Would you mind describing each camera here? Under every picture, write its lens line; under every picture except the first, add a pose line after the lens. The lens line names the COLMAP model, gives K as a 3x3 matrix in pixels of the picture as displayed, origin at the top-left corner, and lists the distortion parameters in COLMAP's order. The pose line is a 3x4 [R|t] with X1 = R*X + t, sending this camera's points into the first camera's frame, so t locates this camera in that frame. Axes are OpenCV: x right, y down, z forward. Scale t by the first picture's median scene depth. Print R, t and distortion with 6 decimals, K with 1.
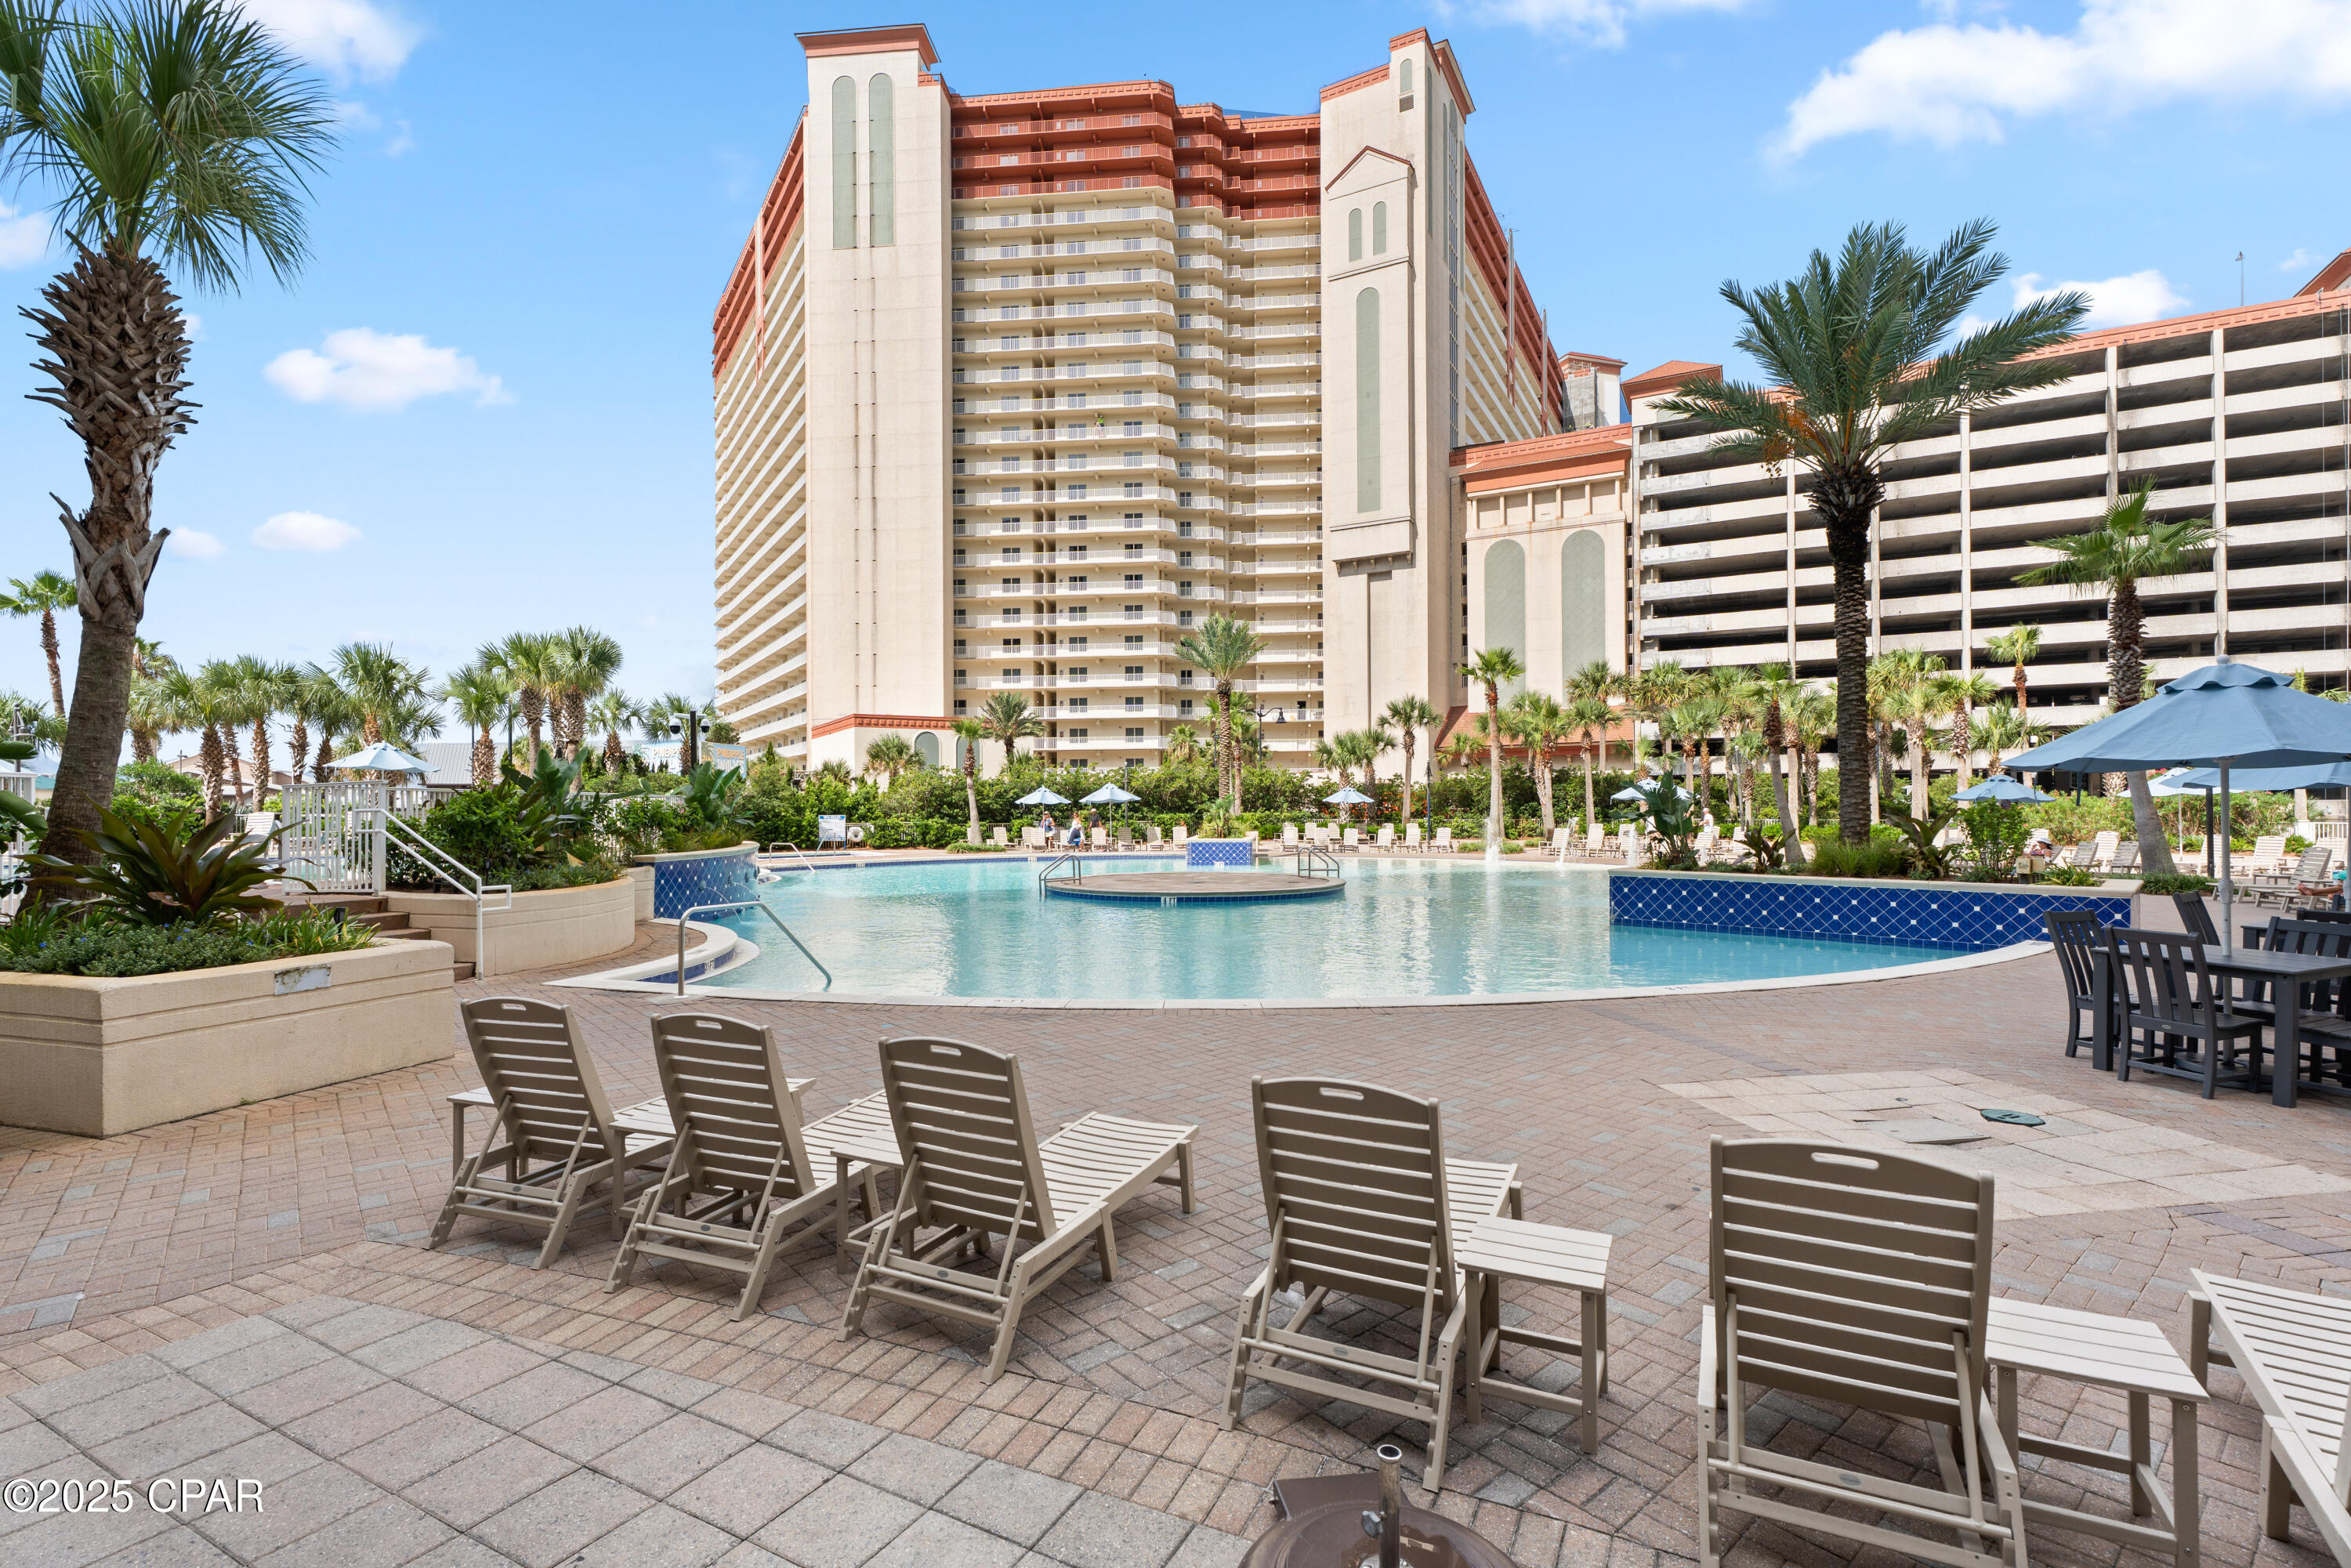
lens RADIAL K [[1056.9, 0, 1200.7], [0, 1056.9, 817.9], [0, 0, 1]] dist [-0.015210, -0.000058]
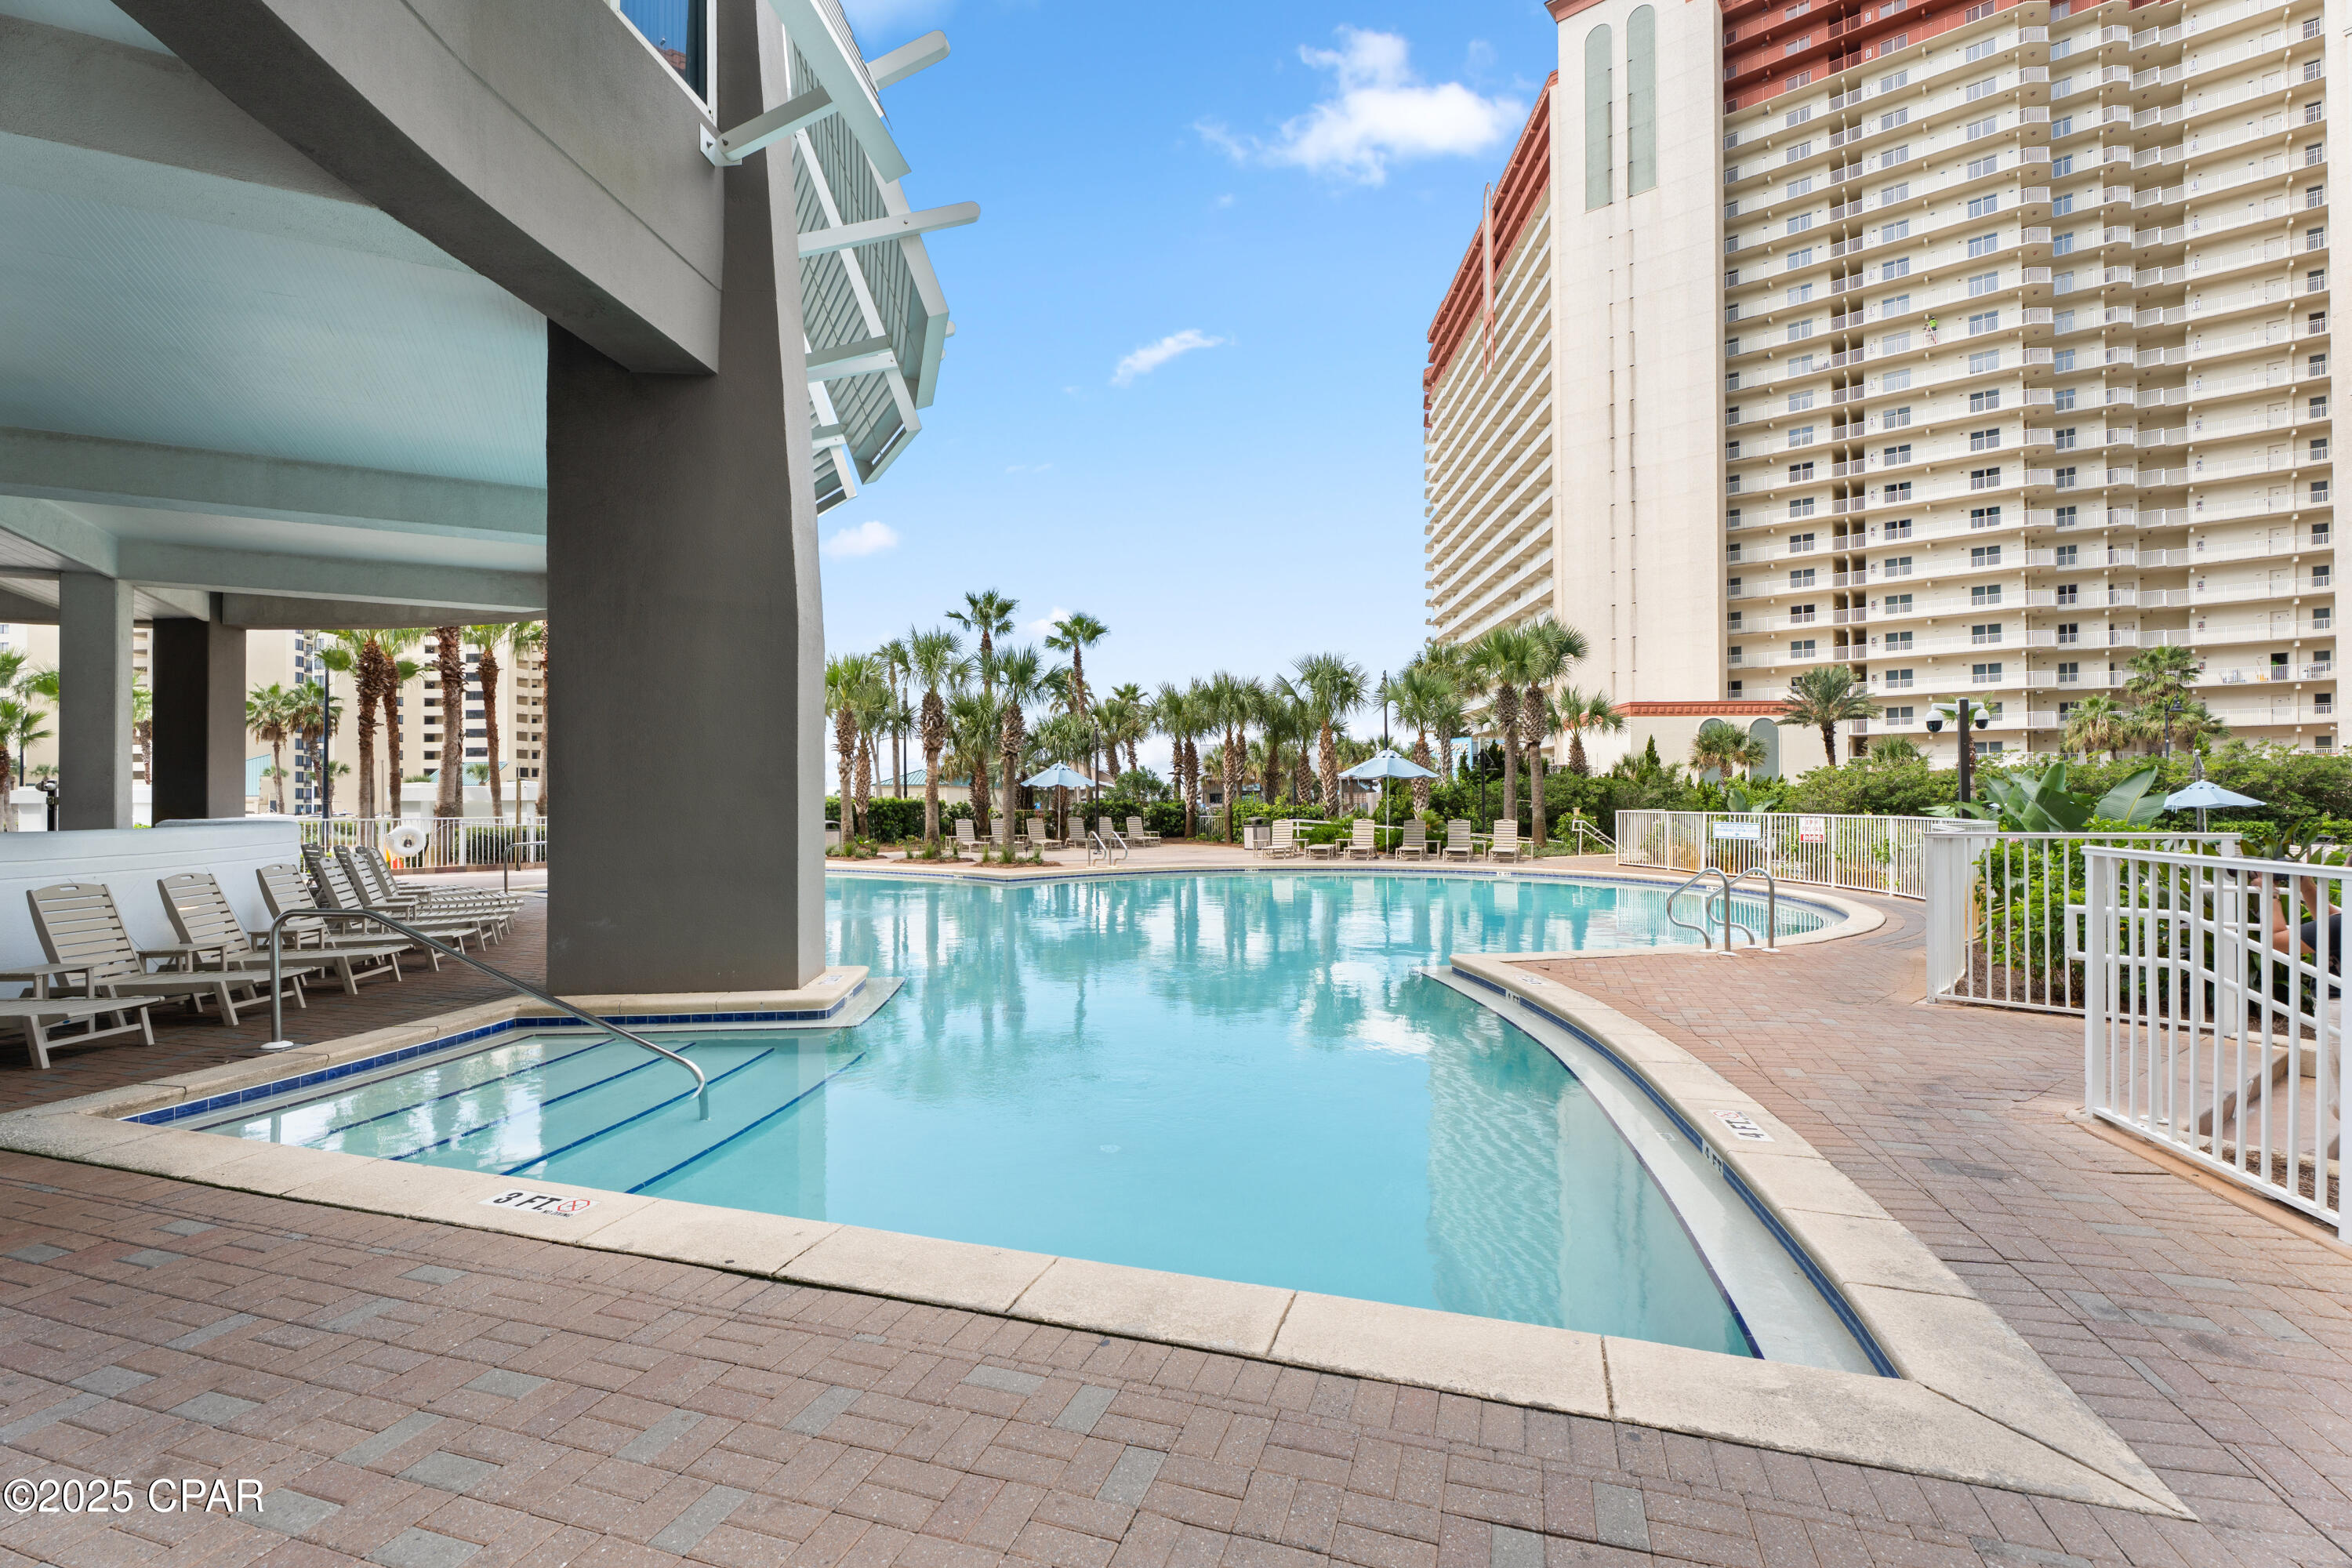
lens RADIAL K [[1048.9, 0, 1168.4], [0, 1048.9, 777.1], [0, 0, 1]] dist [0.001054, 0.000356]
pose [[0.815207, -0.007159, -0.579126, -0.113602], [-0.009051, 0.999644, -0.025099, -0.006050], [0.579099, 0.025703, 0.814852, 0.025252]]
